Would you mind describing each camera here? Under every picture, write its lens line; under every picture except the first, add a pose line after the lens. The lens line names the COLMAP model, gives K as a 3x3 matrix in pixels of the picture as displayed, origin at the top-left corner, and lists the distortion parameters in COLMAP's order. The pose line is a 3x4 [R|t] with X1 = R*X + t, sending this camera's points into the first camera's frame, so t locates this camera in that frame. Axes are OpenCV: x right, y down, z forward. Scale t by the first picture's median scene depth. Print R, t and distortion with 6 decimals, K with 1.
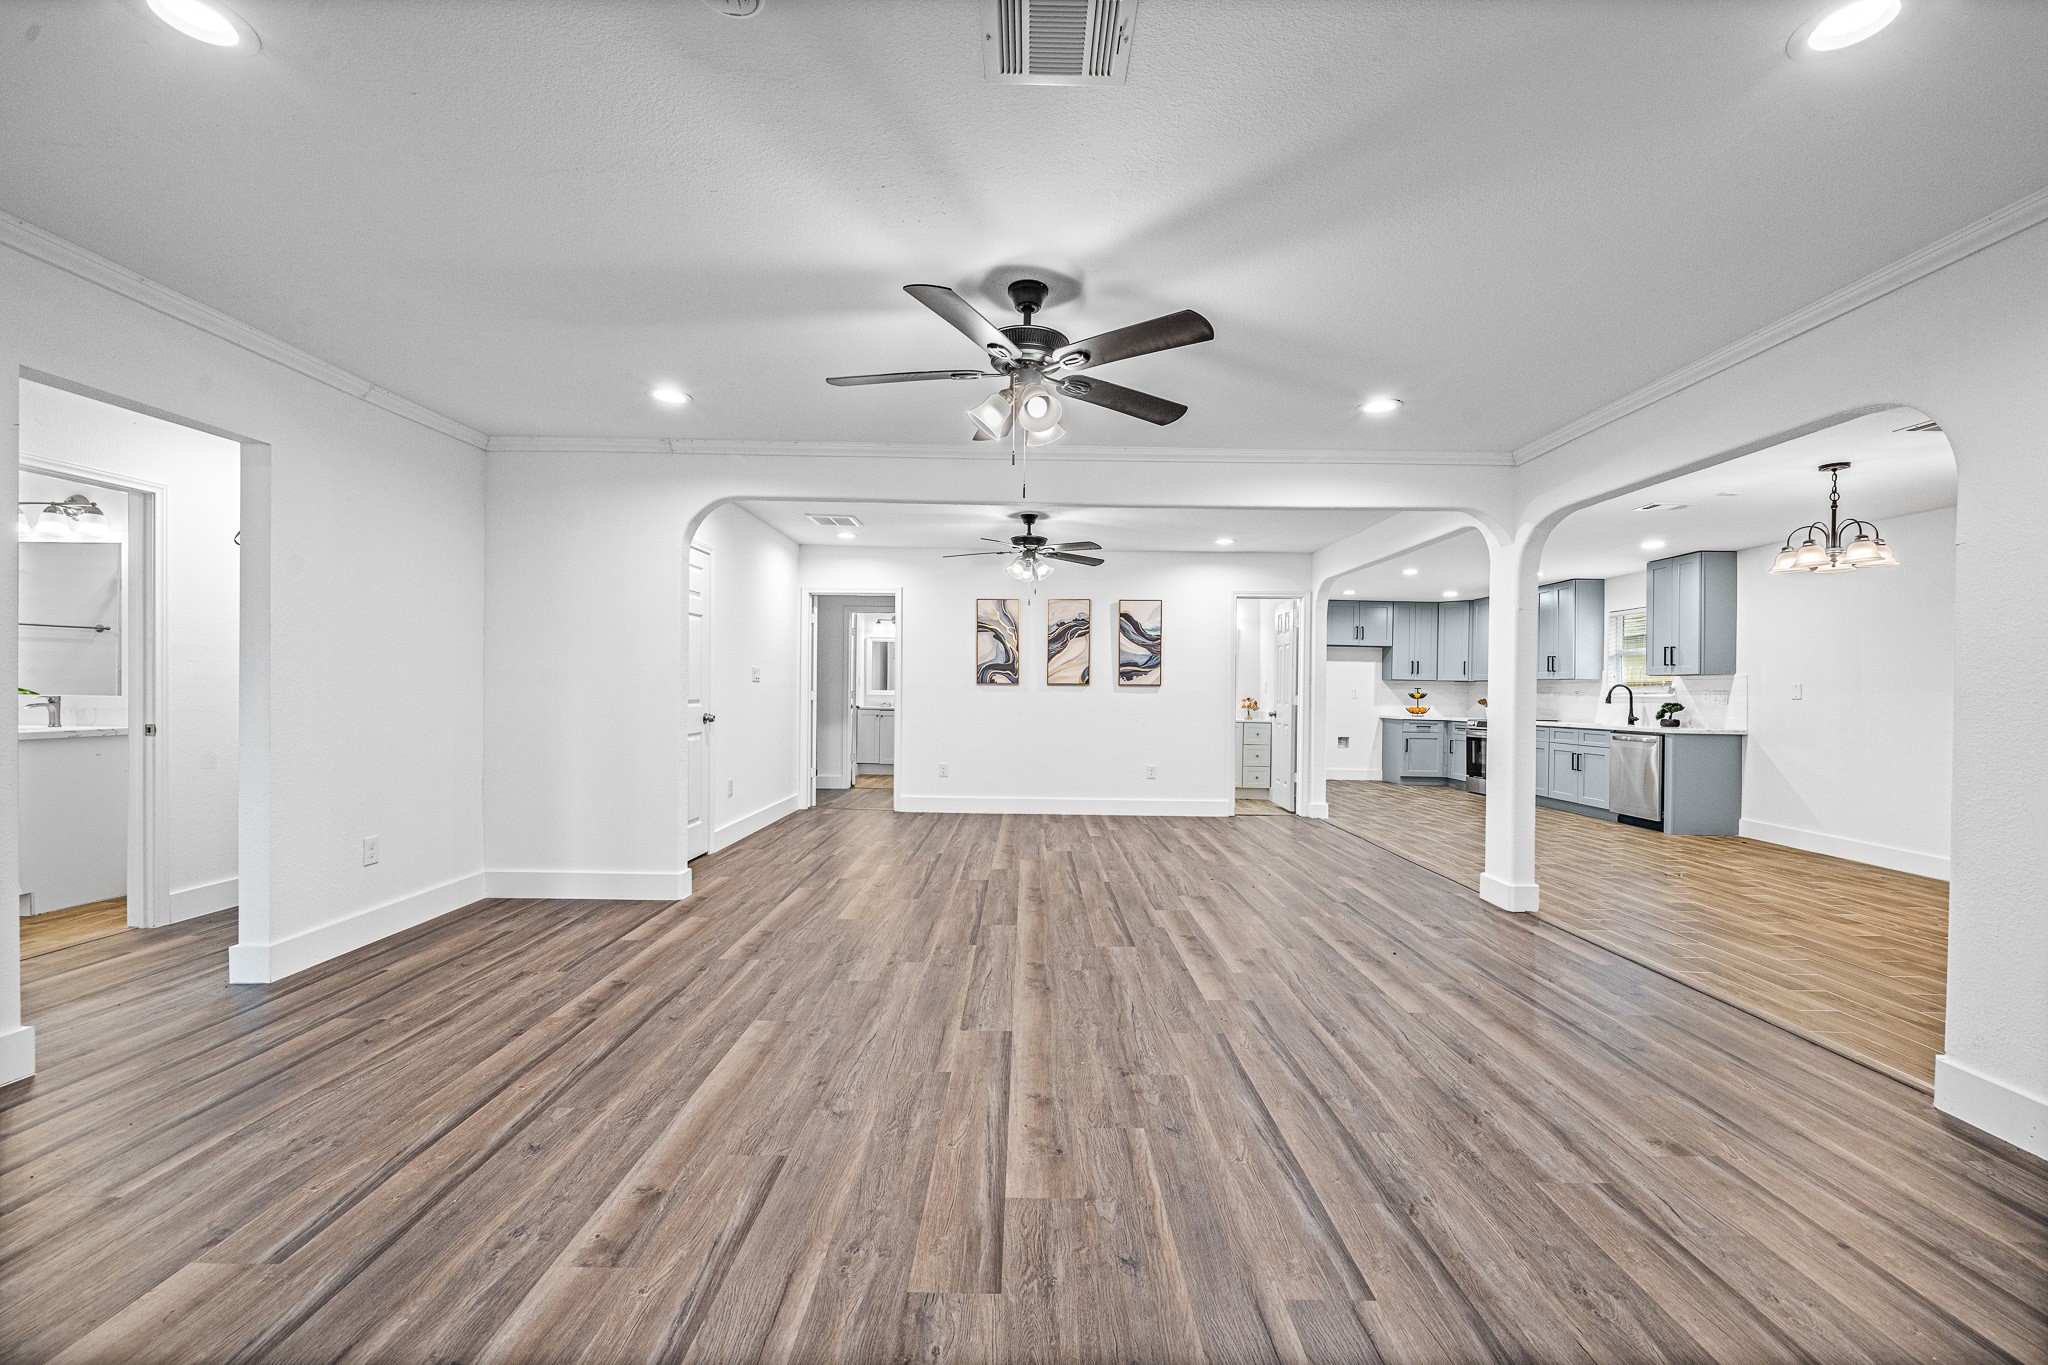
lens RADIAL K [[806.3, 0, 1028.6], [0, 806.3, 695.1], [0, 0, 1]] dist [-0.002319, -0.000724]
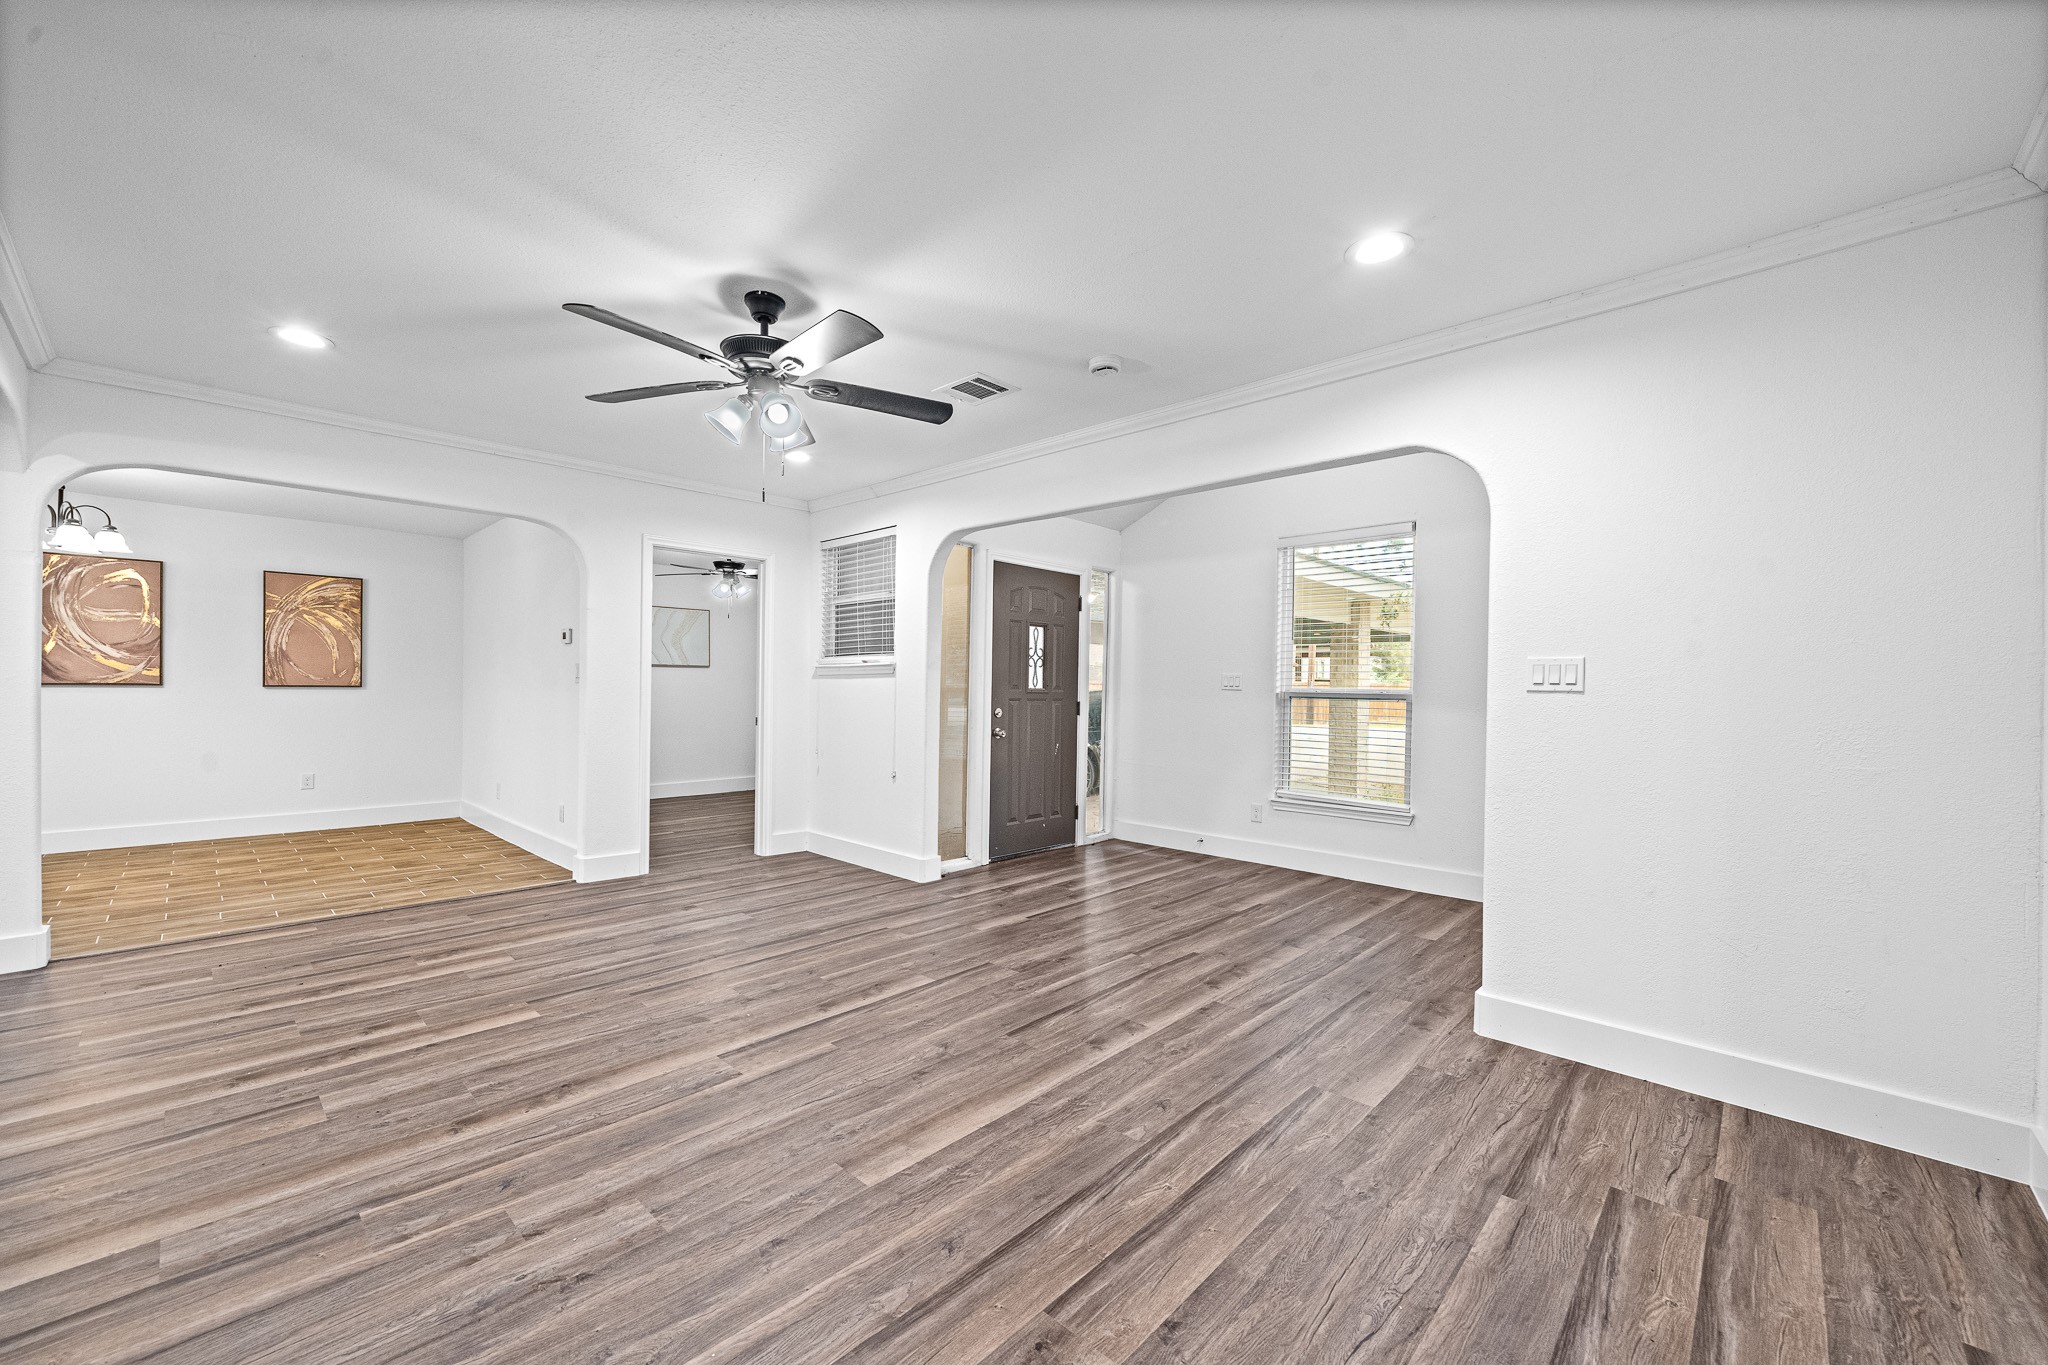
lens RADIAL K [[806.3, 0, 1028.6], [0, 806.3, 695.1], [0, 0, 1]] dist [-0.002319, -0.000724]
pose [[-0.730335, -0.026017, 0.682593, -0.578343], [-0.014038, 0.999635, 0.023081, -0.015521], [-0.682945, 0.007275, -0.730434, 0.913064]]
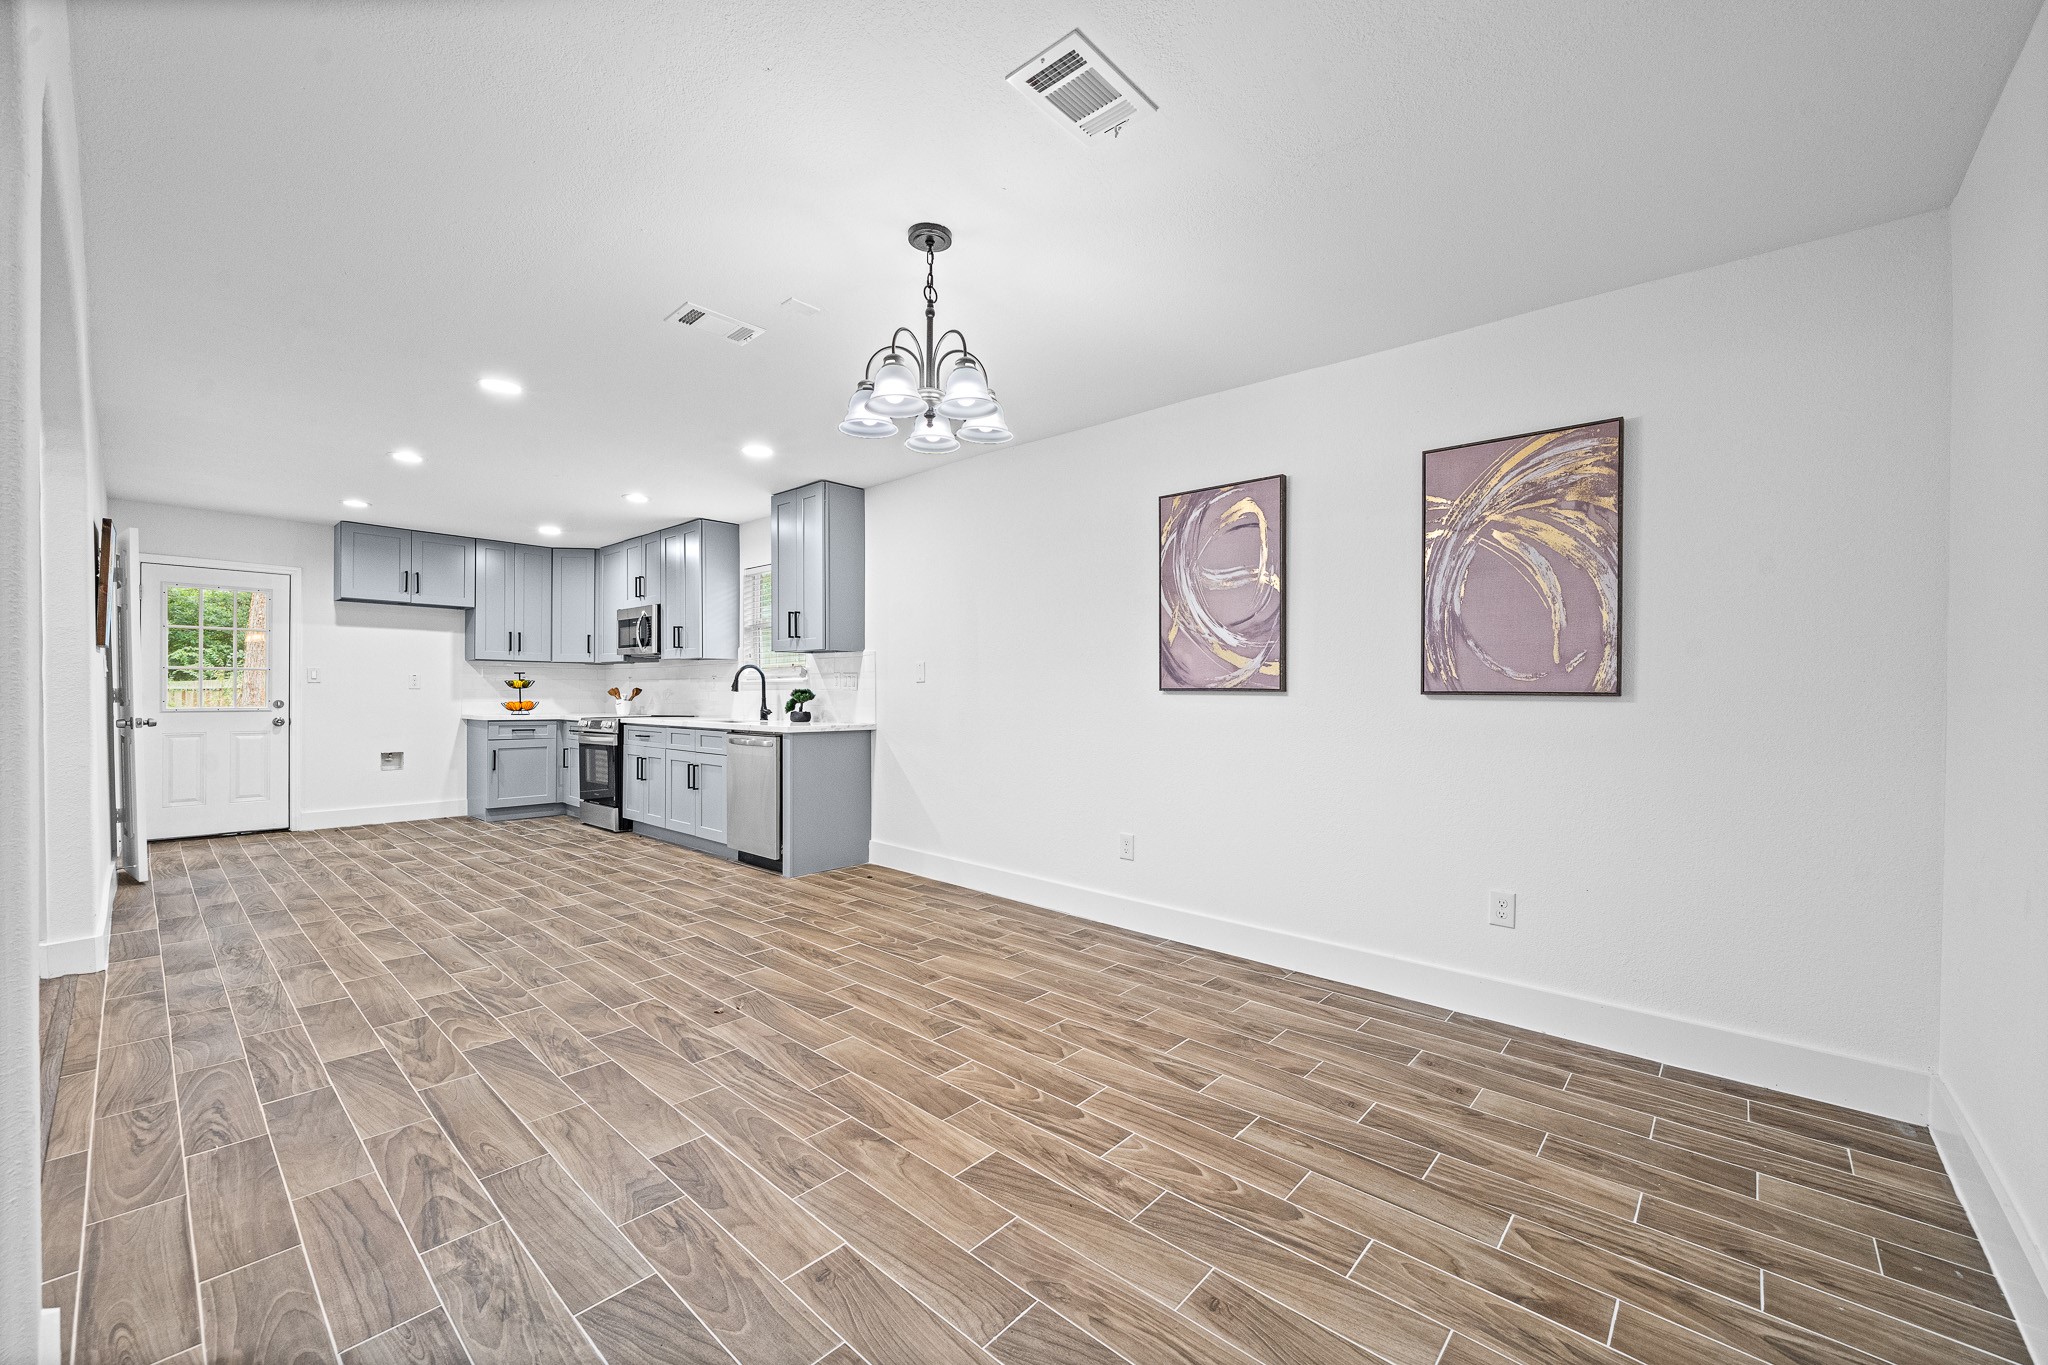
lens RADIAL K [[802.8, 0, 1025.3], [0, 802.8, 690.5], [0, 0, 1]] dist [-0.005171, 0.000056]
pose [[0.661543, -0.012921, 0.749796, 0.642605], [0.008584, 0.999917, 0.009658, 0.008517], [-0.749858, 0.000047, 0.661599, 0.602926]]
